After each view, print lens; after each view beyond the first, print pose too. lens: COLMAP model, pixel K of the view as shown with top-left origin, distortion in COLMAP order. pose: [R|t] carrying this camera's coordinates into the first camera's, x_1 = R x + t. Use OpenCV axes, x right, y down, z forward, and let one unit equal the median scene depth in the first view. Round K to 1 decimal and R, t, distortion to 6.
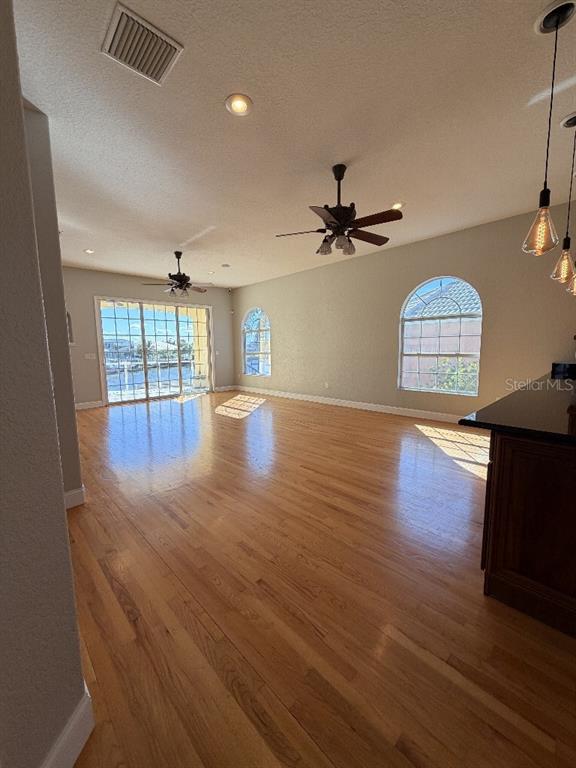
lens RADIAL K [[302.1, 0, 286.5], [0, 302.1, 381.2], [0, 0, 1]] dist [-0.031995, -0.000452]
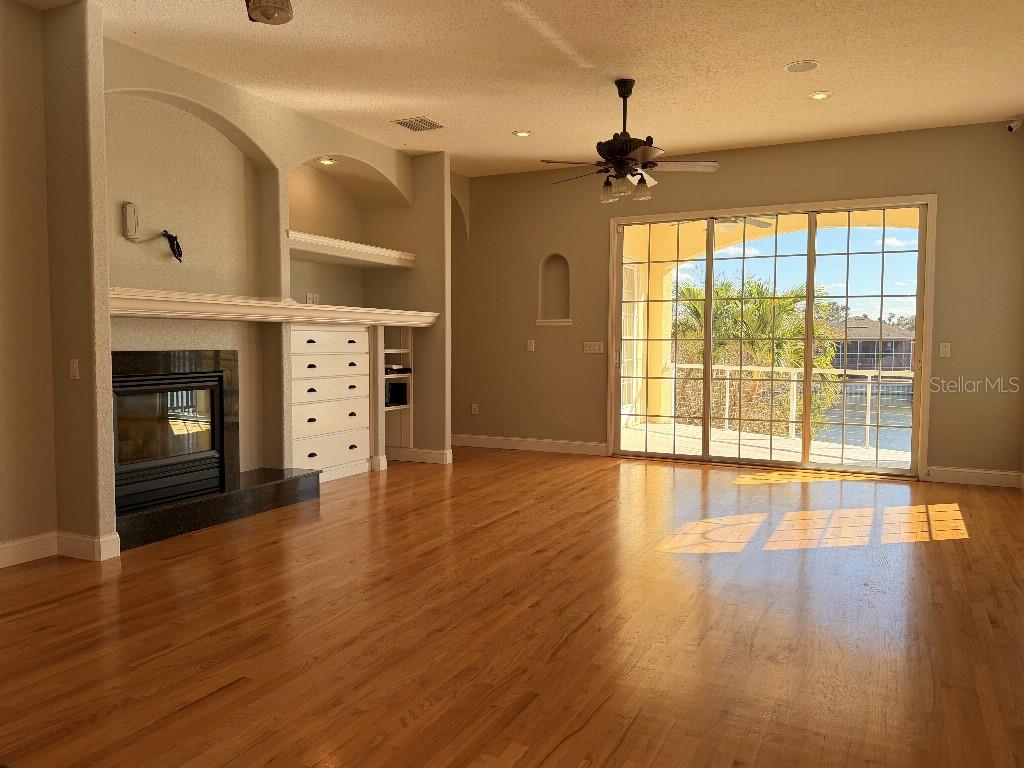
lens RADIAL K [[766.3, 0, 511.2], [0, 766.3, 387.5], [0, 0, 1]] dist [0.007567, -0.001203]
pose [[0.352264, 0.075807, -0.932825, 0.417313], [-0.116339, 0.992530, 0.036726, -0.046853], [0.928642, 0.095587, 0.358452, 0.427543]]
